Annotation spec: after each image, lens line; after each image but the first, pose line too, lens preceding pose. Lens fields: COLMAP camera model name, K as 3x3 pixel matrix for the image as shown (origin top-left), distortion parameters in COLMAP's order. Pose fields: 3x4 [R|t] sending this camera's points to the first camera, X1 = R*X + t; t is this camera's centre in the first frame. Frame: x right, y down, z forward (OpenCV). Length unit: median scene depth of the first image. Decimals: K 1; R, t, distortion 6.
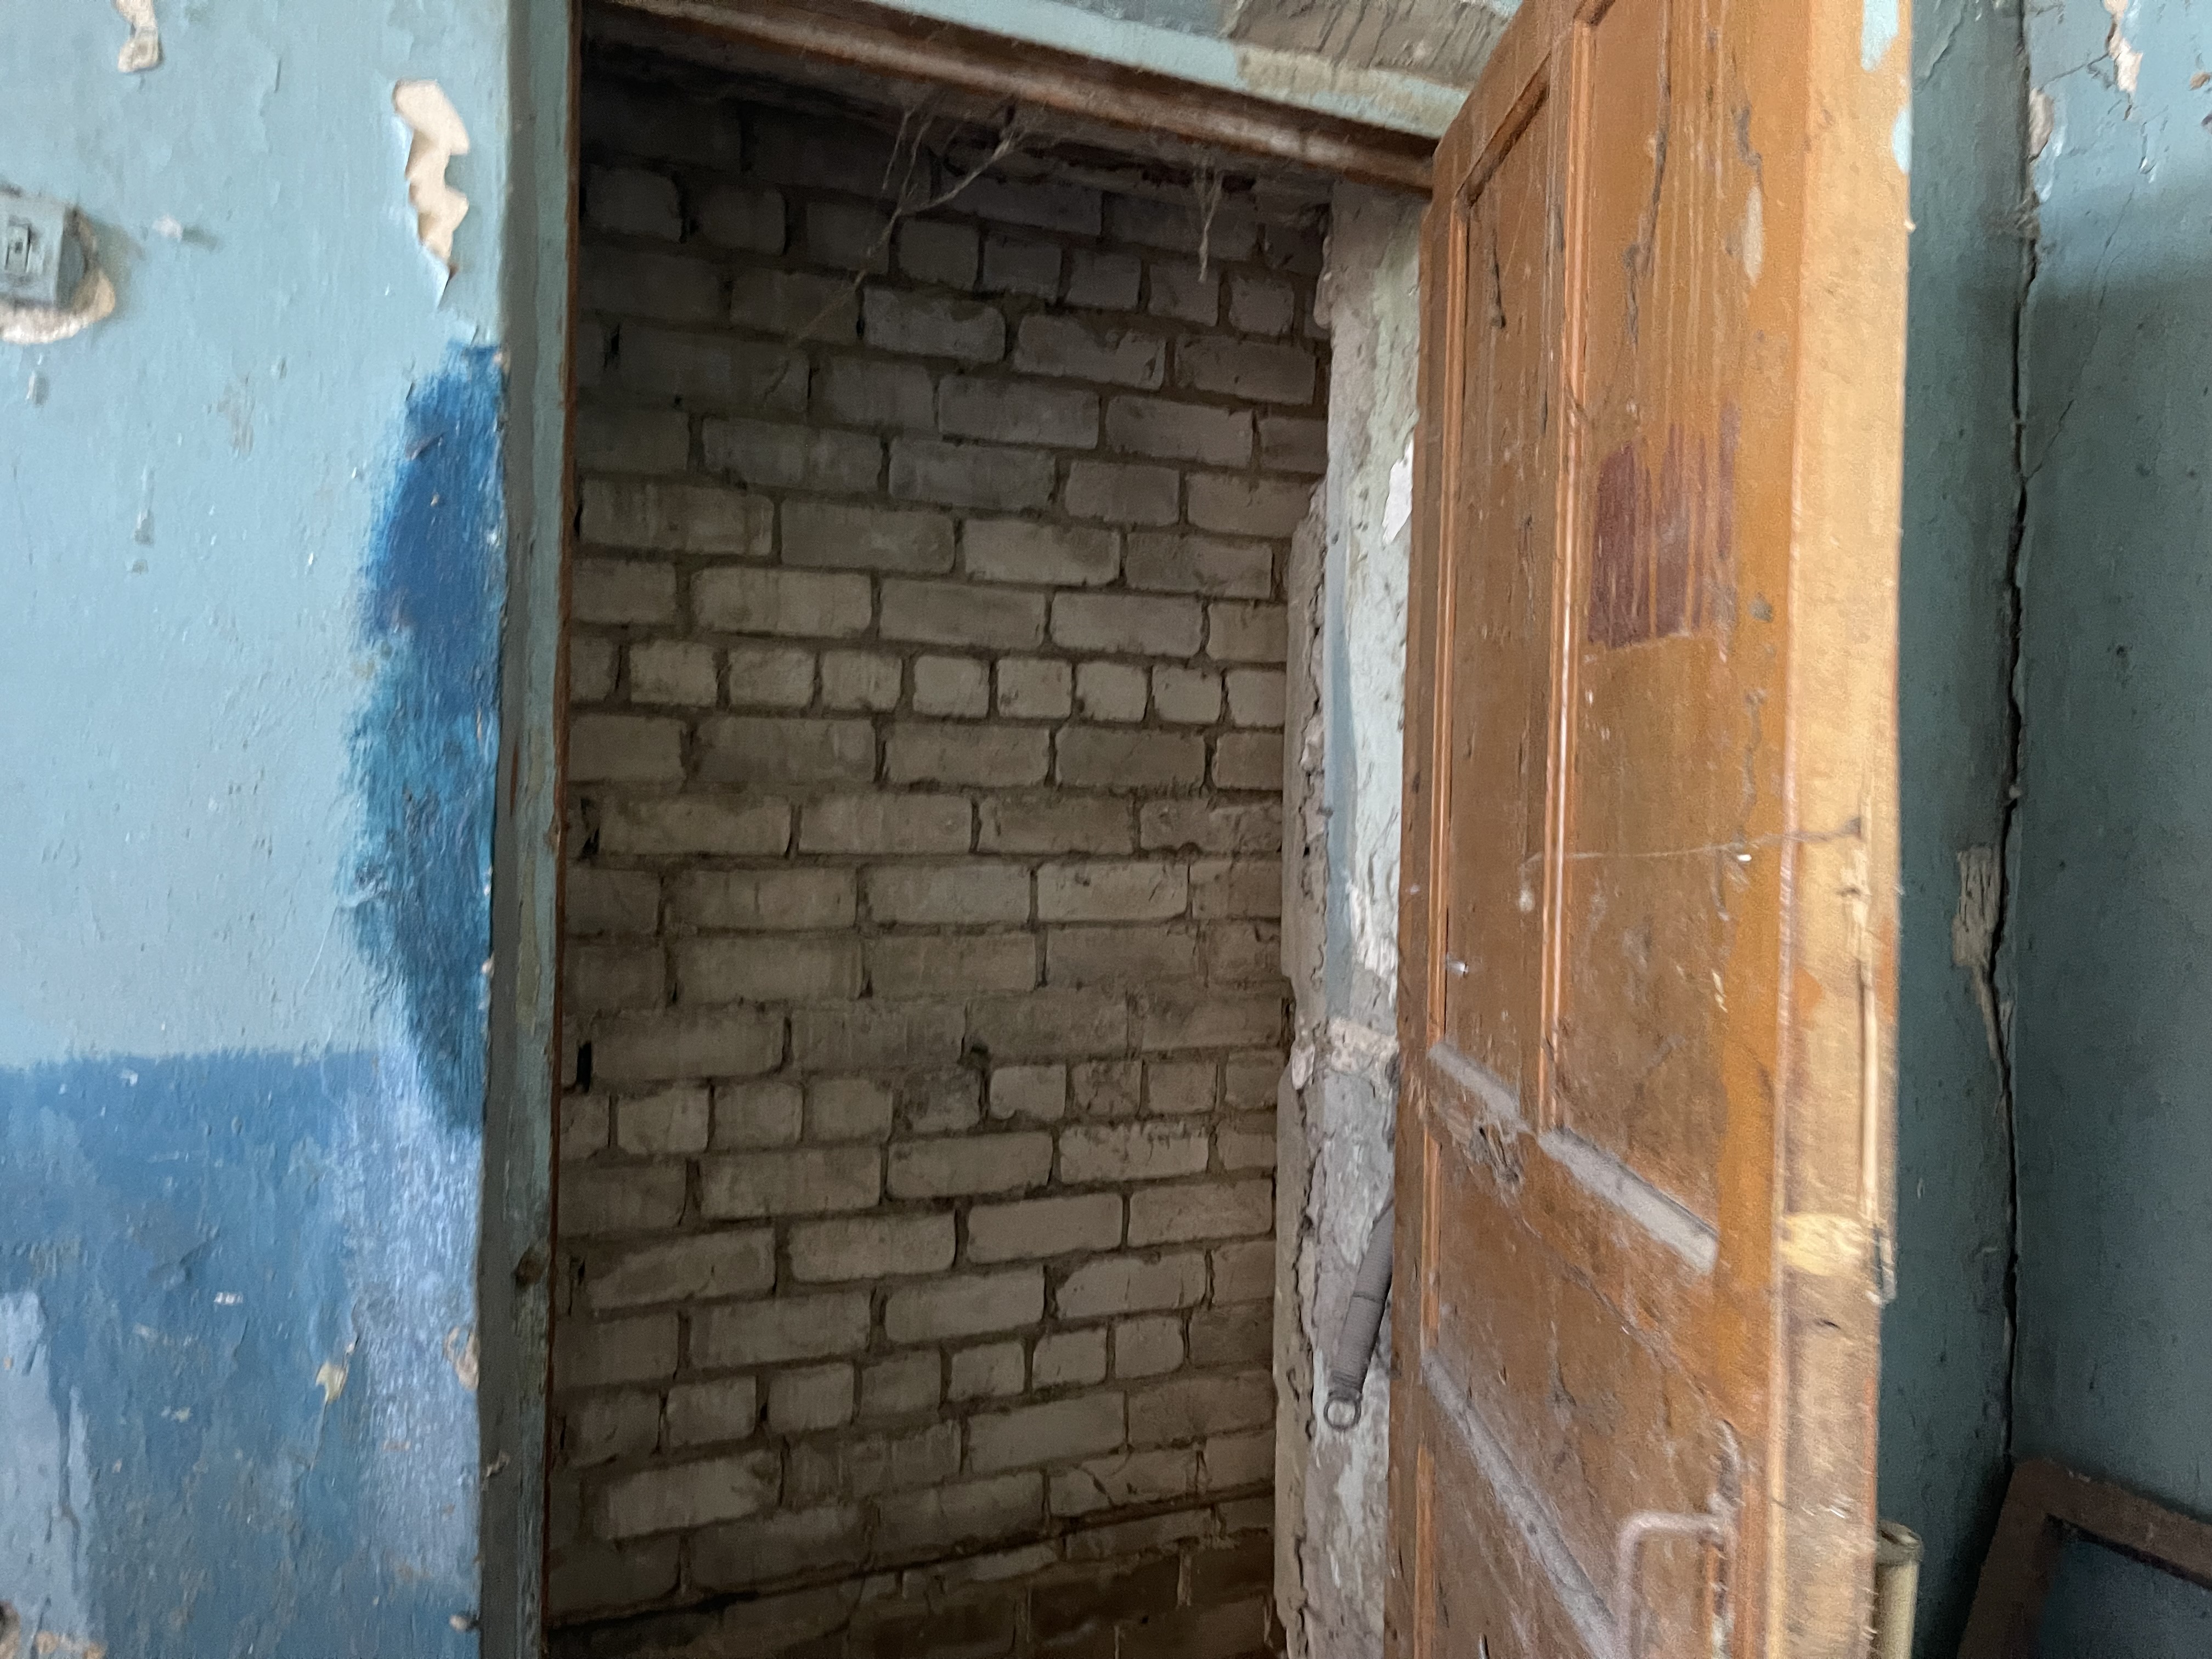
lens RADIAL K [[1665.2, 0, 1106.0], [0, 1665.2, 829.5], [0, 0, 1]] dist [0.080691, -0.109297]
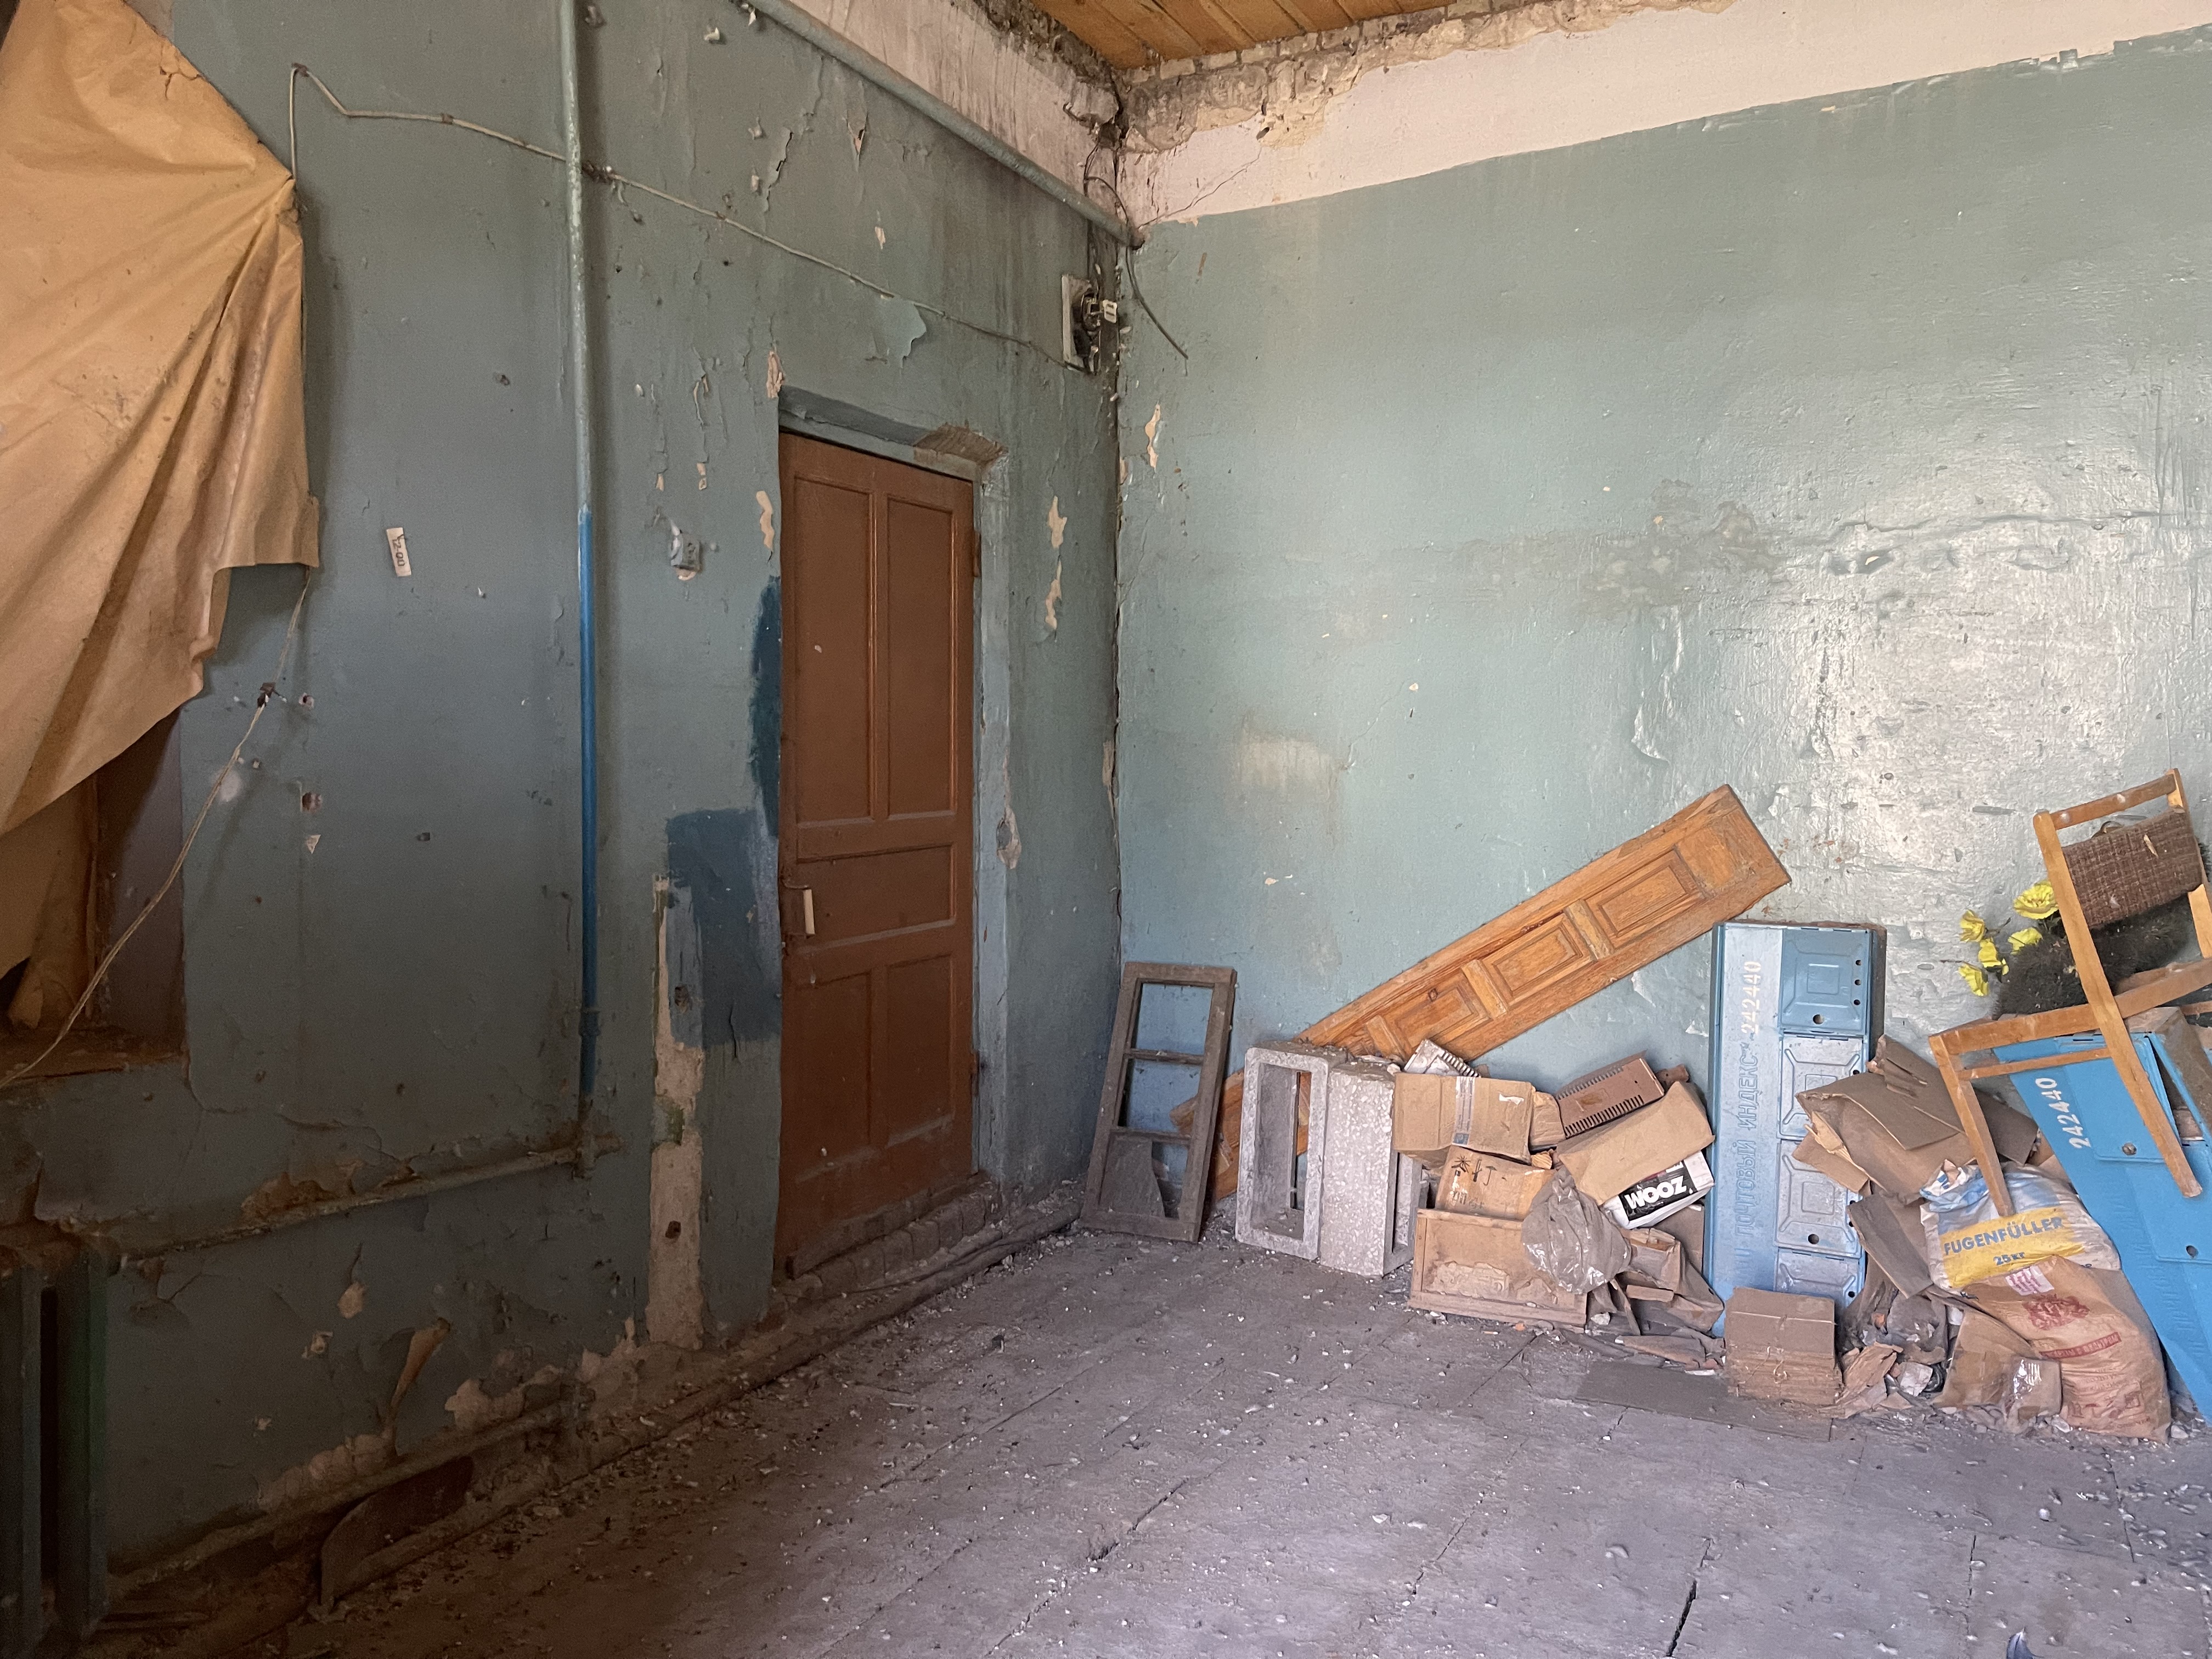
lens RADIAL K [[1665.2, 0, 1106.0], [0, 1665.2, 829.5], [0, 0, 1]] dist [0.080691, -0.109297]
pose [[0.797438, -0.041825, 0.601949, -1.744830], [0.012567, 0.998530, 0.052733, 0.015117], [-0.603270, -0.034486, 0.796791, -1.790224]]
